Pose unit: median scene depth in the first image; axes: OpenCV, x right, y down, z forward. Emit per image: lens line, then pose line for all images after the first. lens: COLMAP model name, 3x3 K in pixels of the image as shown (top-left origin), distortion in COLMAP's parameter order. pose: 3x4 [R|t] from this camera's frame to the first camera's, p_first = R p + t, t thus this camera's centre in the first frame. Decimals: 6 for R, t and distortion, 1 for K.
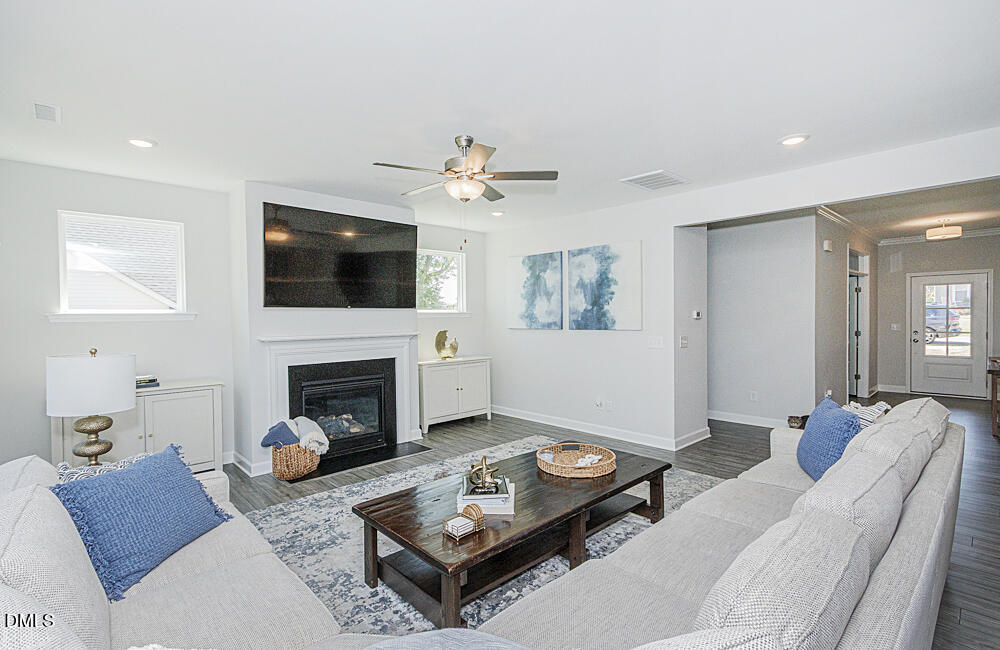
lens RADIAL K [[464.5, 0, 491.1], [0, 464.5, 325.4], [0, 0, 1]] dist [0.004154, 0.001290]
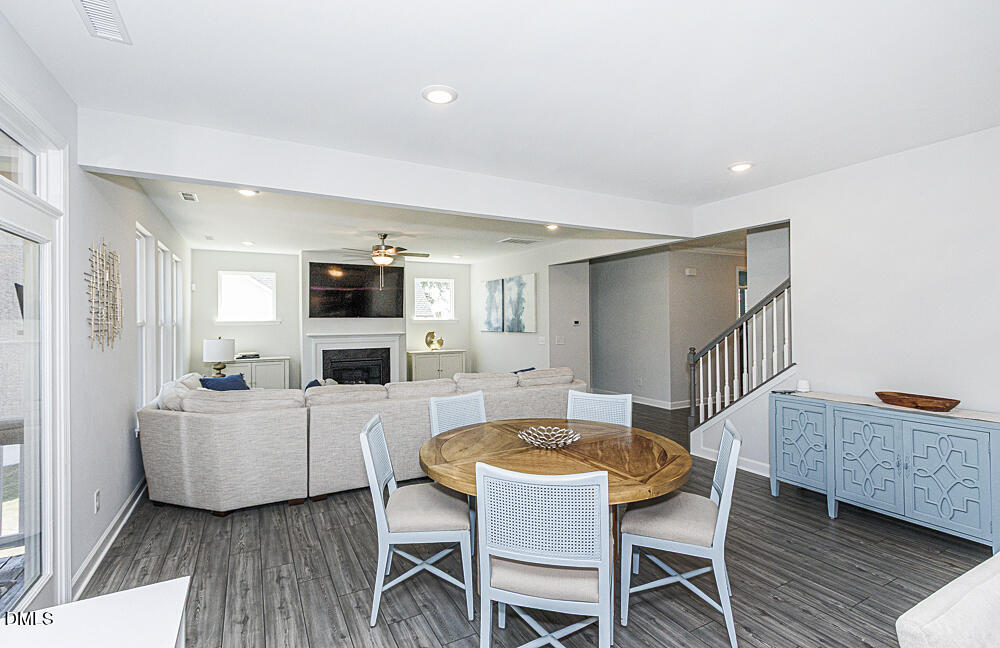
lens RADIAL K [[464.5, 0, 494.9], [0, 464.5, 315.3], [0, 0, 1]] dist [0.004154, 0.001290]
pose [[0.966104, 0.001648, -0.258148, 0.588535], [-0.008228, 0.999668, -0.024409, -0.008241], [0.258023, 0.025706, 0.965797, -0.501834]]
